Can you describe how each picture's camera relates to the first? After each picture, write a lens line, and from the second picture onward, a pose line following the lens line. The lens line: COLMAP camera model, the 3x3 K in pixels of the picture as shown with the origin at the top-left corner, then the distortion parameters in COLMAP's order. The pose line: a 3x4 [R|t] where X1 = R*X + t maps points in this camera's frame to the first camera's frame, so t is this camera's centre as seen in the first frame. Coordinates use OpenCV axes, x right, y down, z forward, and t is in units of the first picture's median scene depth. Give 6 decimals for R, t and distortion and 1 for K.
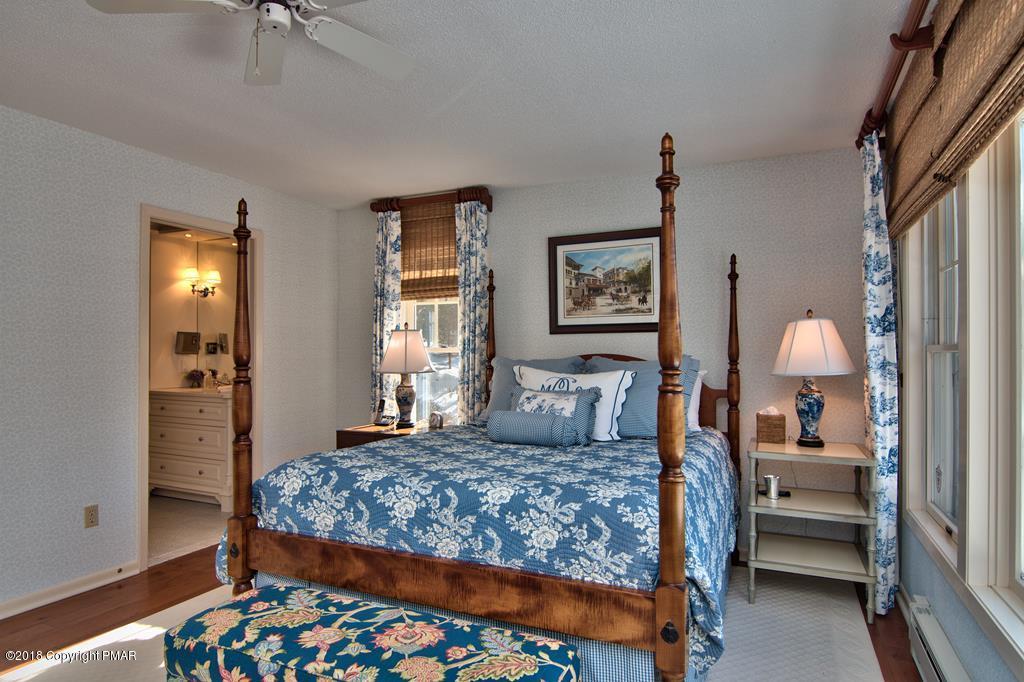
lens RADIAL K [[594.4, 0, 509.3], [0, 594.4, 350.6], [0, 0, 1]] dist [-0.005723, -0.002253]
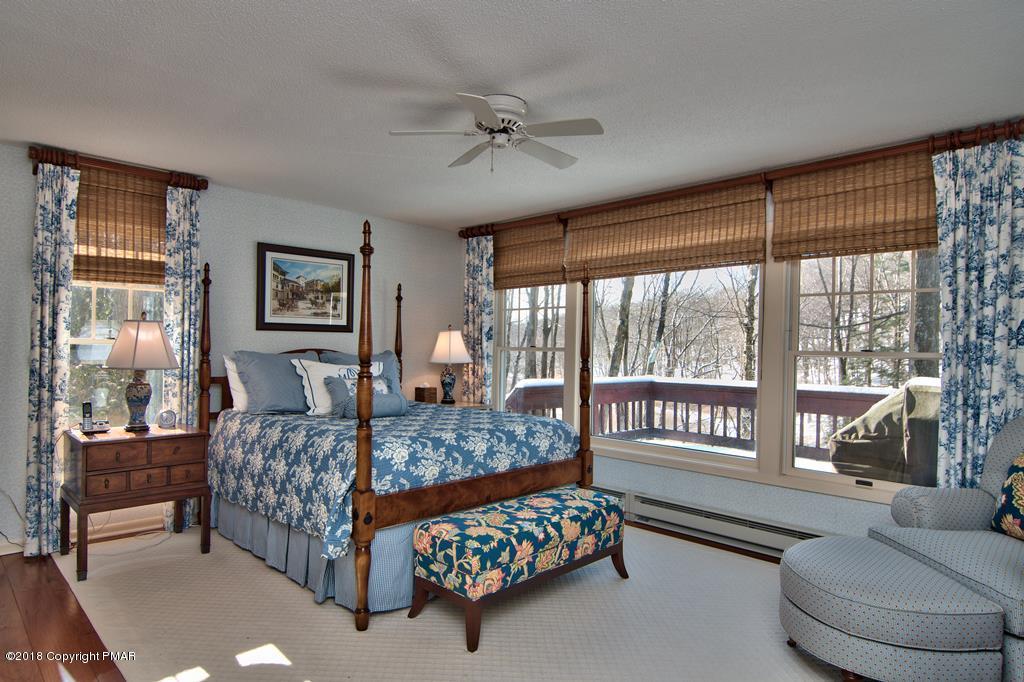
lens RADIAL K [[594.4, 0, 509.3], [0, 594.4, 350.6], [0, 0, 1]] dist [-0.005723, -0.002253]
pose [[0.346878, 0.001405, 0.937909, -1.062840], [-0.021483, 0.999748, 0.006448, -0.008992], [-0.937664, -0.022386, 0.346820, 0.237555]]
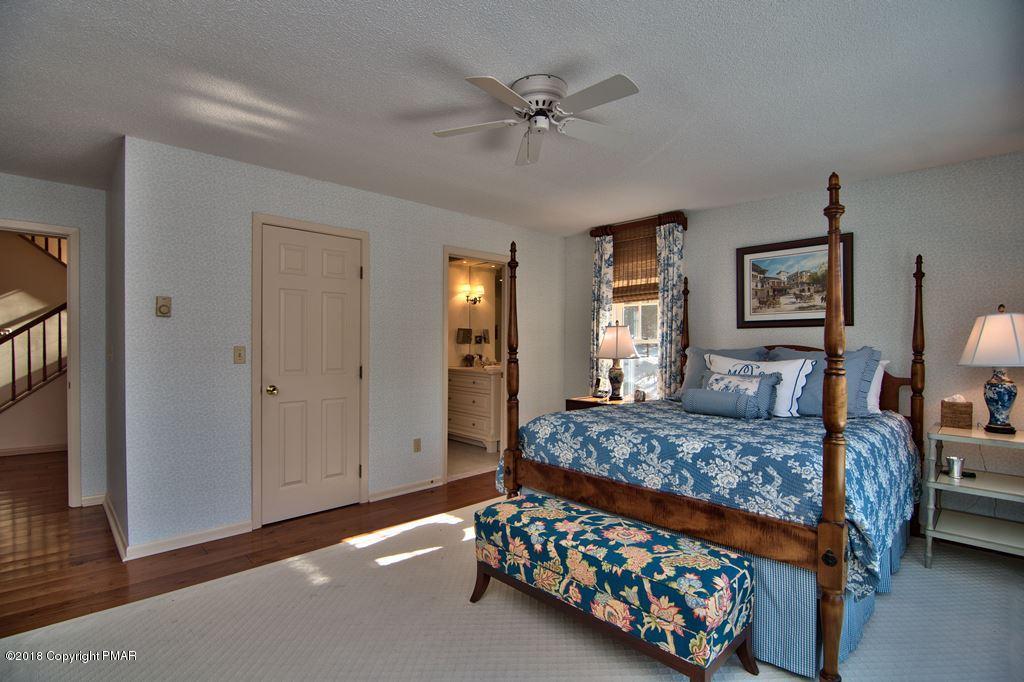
lens RADIAL K [[487.1, 0, 508.5], [0, 487.1, 348.2], [0, 0, 1]] dist [-0.005893, -0.010980]
pose [[0.929939, 0.008457, -0.367617, -0.000120], [-0.003477, 0.999893, 0.014209, 0.000084], [0.367698, -0.011935, 0.929869, -0.122386]]
